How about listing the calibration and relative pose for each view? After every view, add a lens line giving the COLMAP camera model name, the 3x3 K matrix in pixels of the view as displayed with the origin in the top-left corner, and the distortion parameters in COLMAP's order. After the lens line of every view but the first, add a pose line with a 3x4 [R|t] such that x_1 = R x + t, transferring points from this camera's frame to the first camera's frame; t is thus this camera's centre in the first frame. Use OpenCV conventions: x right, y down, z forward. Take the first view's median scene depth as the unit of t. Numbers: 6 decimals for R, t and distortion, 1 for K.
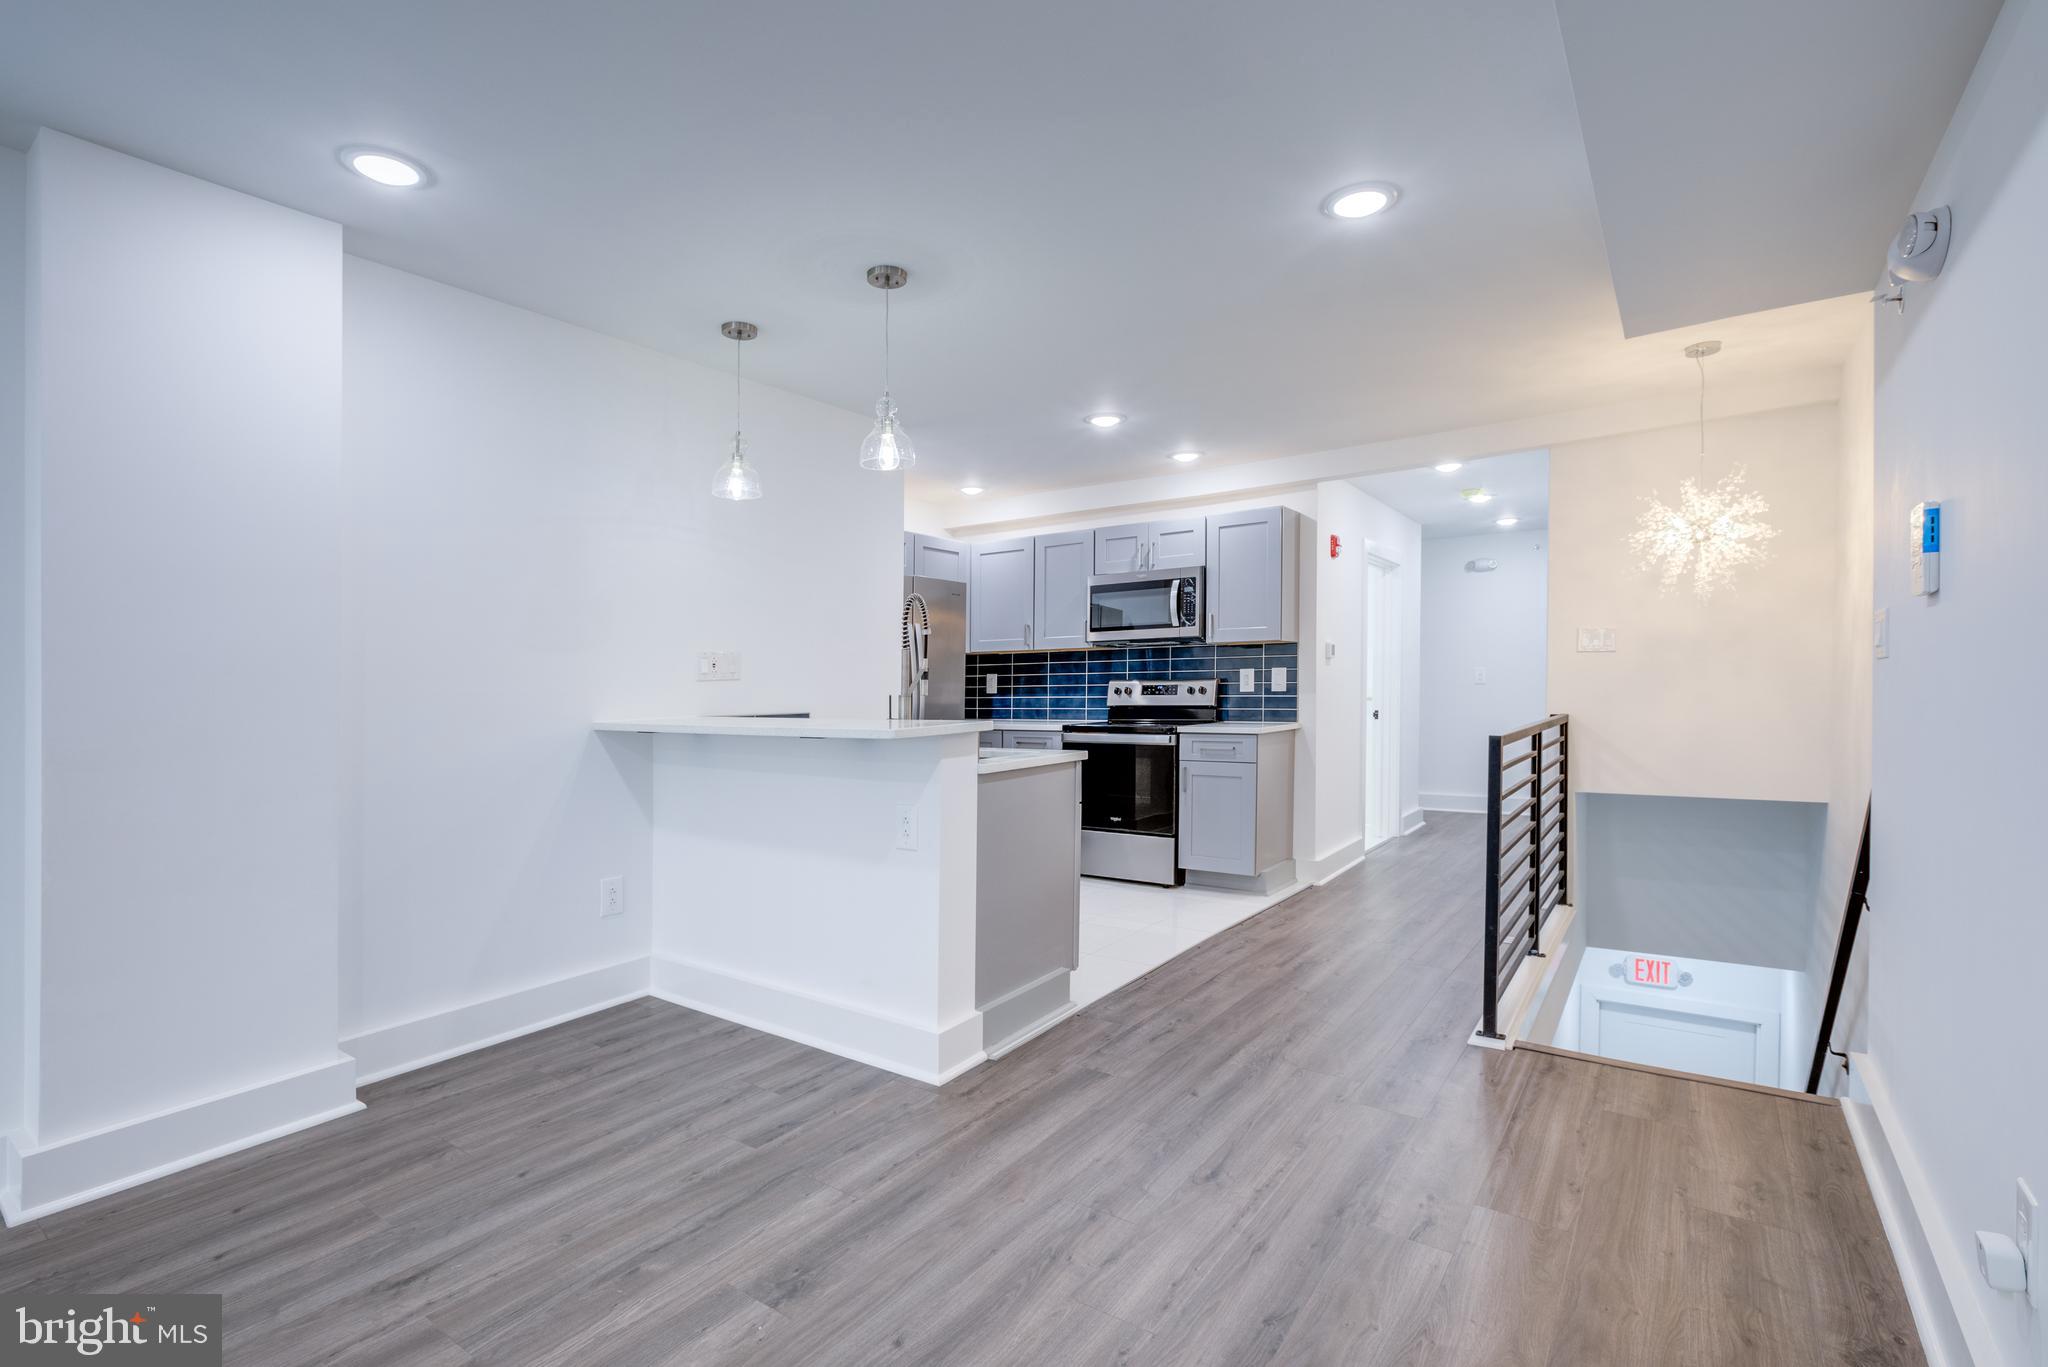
lens RADIAL K [[947.9, 0, 1023.3], [0, 947.9, 723.6], [0, 0, 1]] dist [-0.001317, 0.000176]
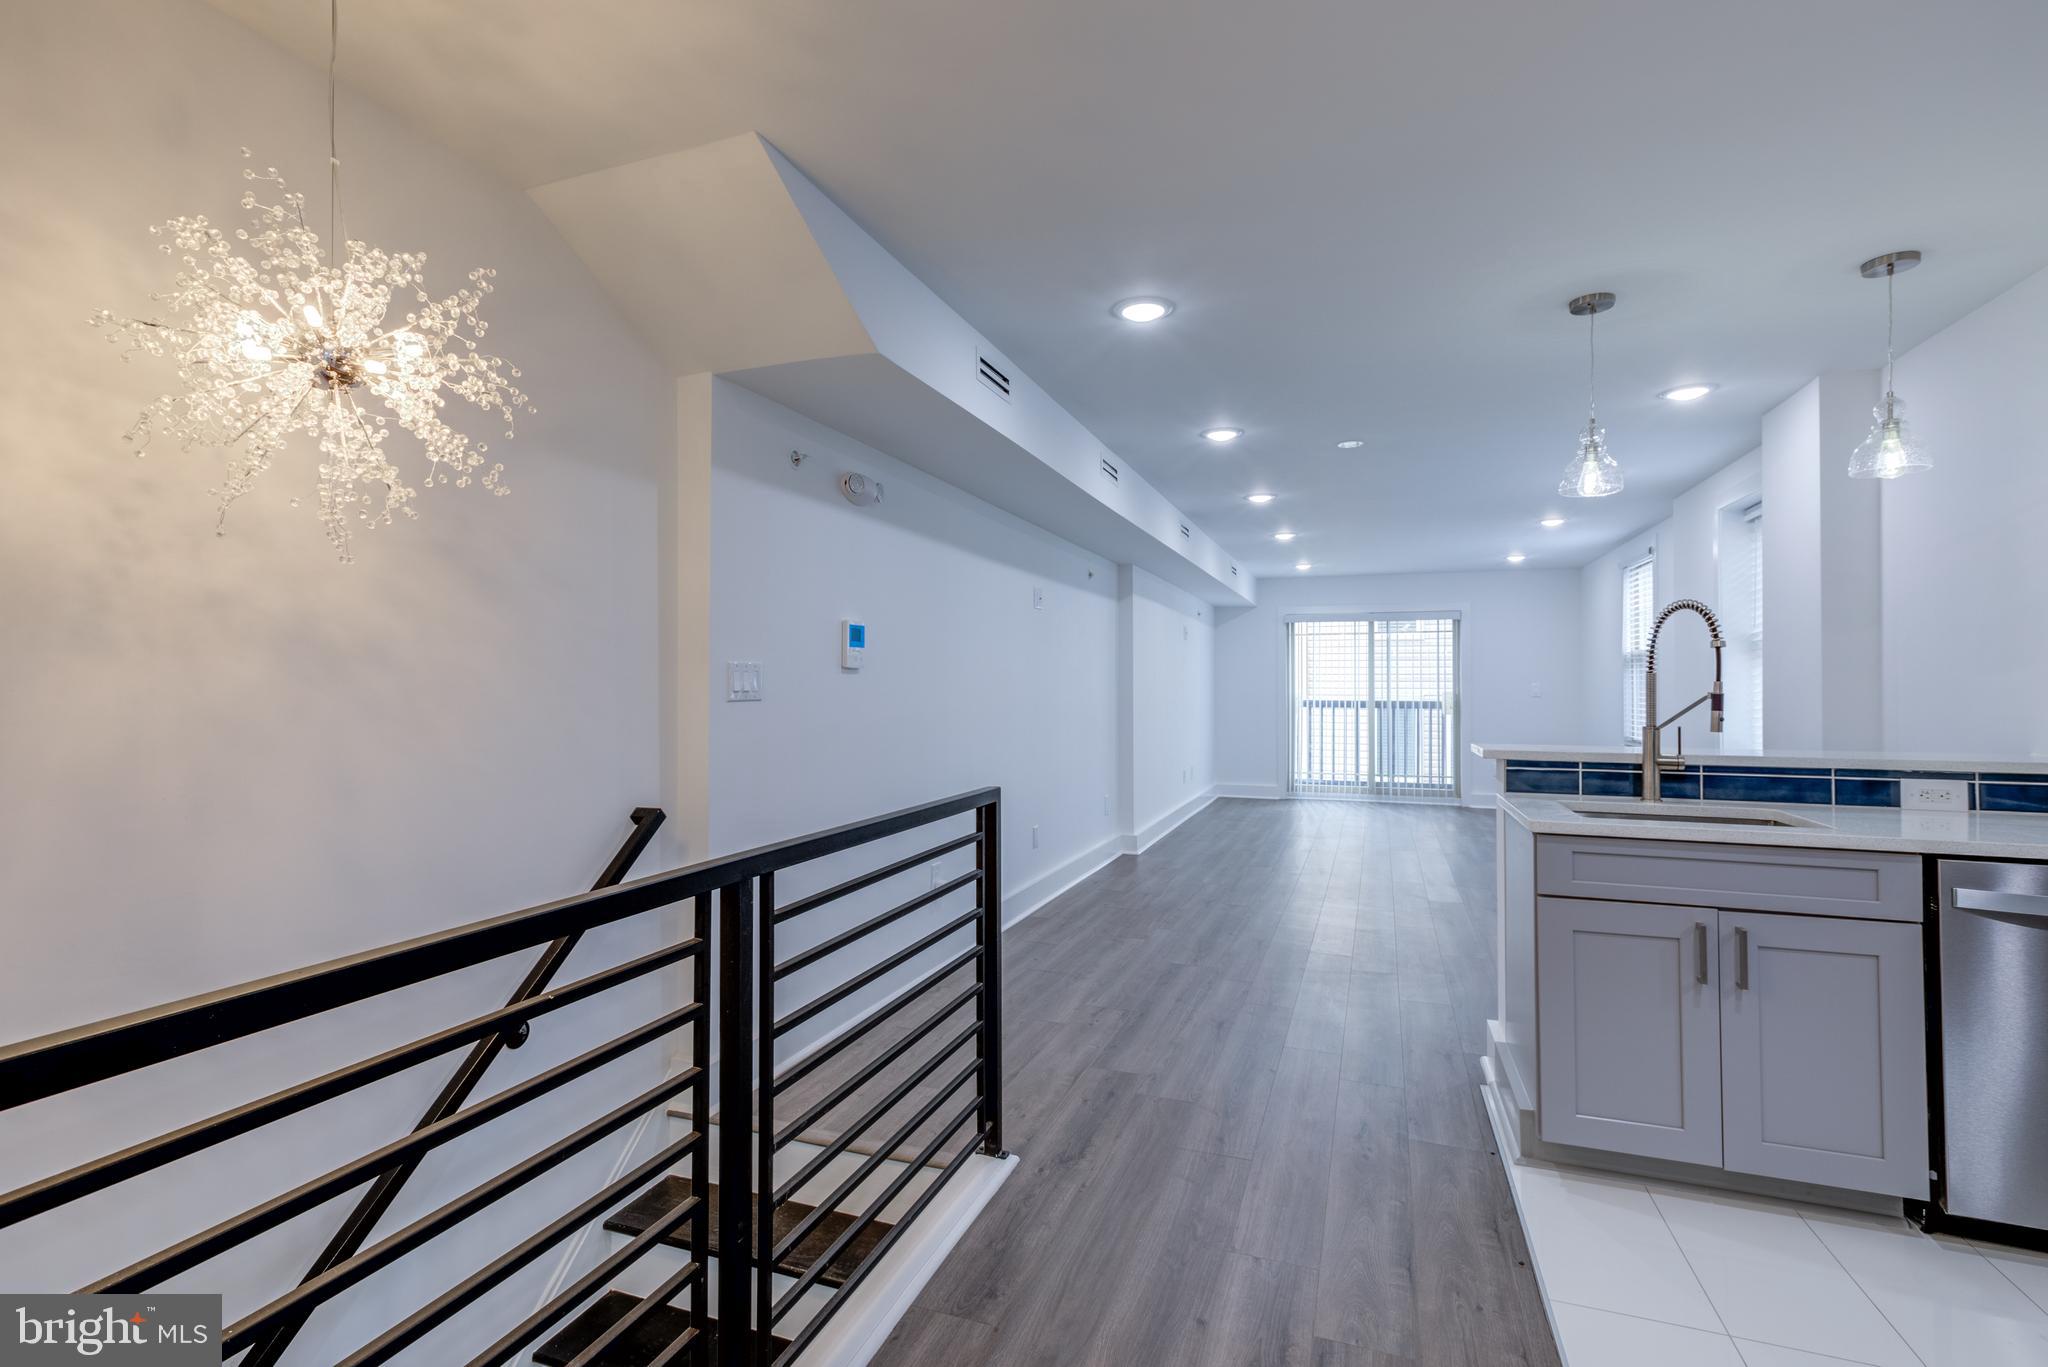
lens RADIAL K [[939.2, 0, 1018.6], [0, 939.2, 669.2], [0, 0, 1]] dist [0.000617, 0.000979]
pose [[-0.968956, 0.004908, -0.247183, 0.354373], [-0.000669, 0.999747, 0.022473, -0.057051], [0.247231, 0.021941, -0.968708, 0.943262]]
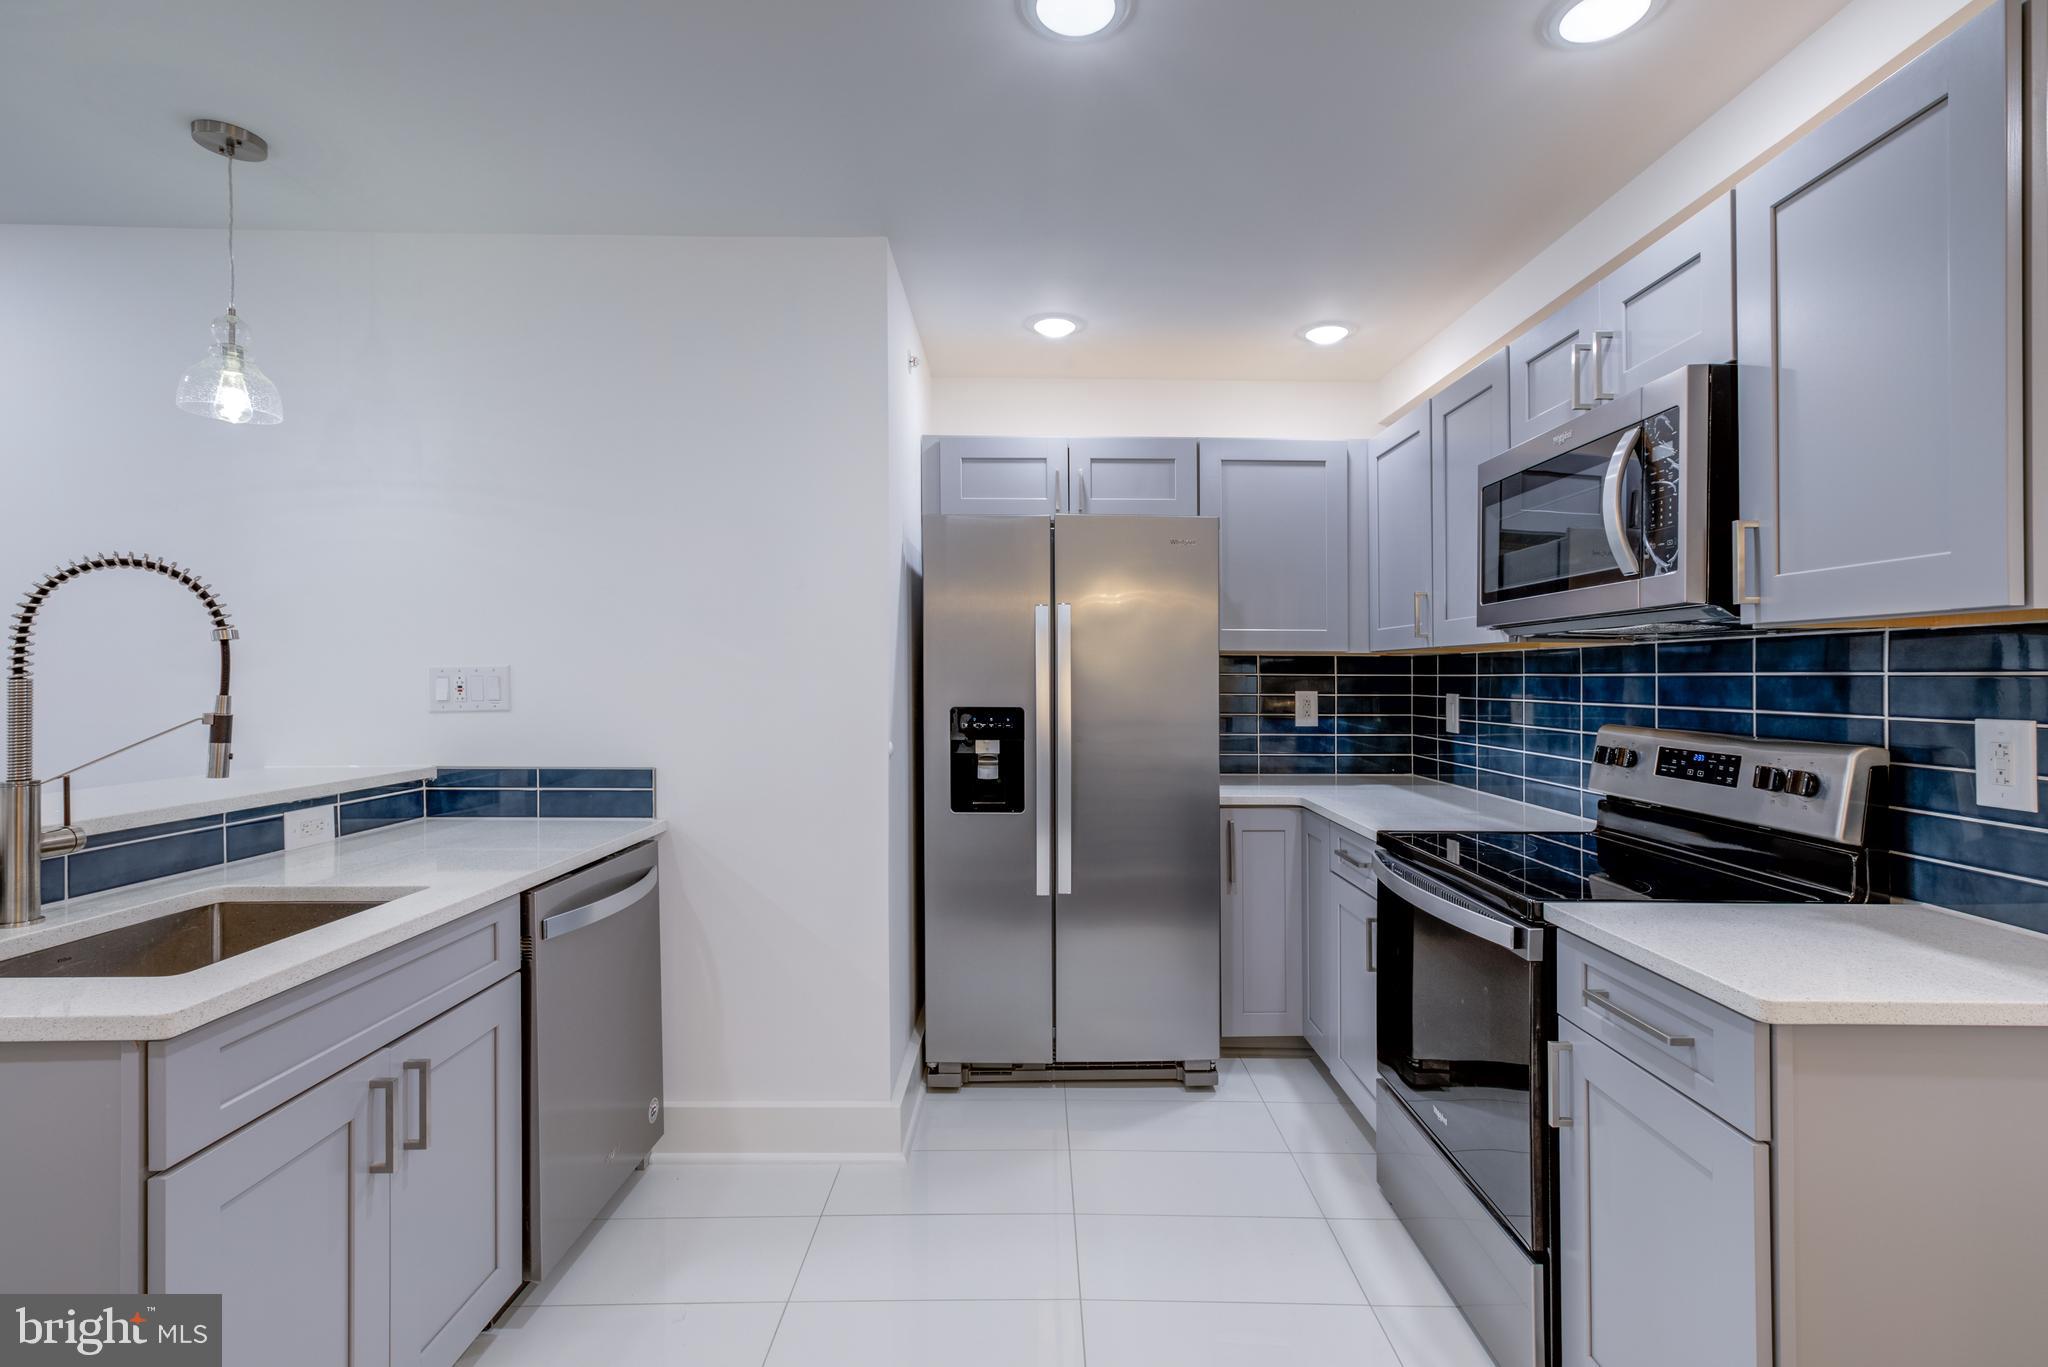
lens RADIAL K [[949.2, 0, 1027.2], [0, 949.2, 669.9], [0, 0, 1]] dist [0.003235, 0.001385]
pose [[0.587113, 0.009357, -0.809451, 0.289773], [-0.044919, 0.998769, -0.021035, -0.053728], [0.808258, 0.048709, 0.586810, 0.633577]]
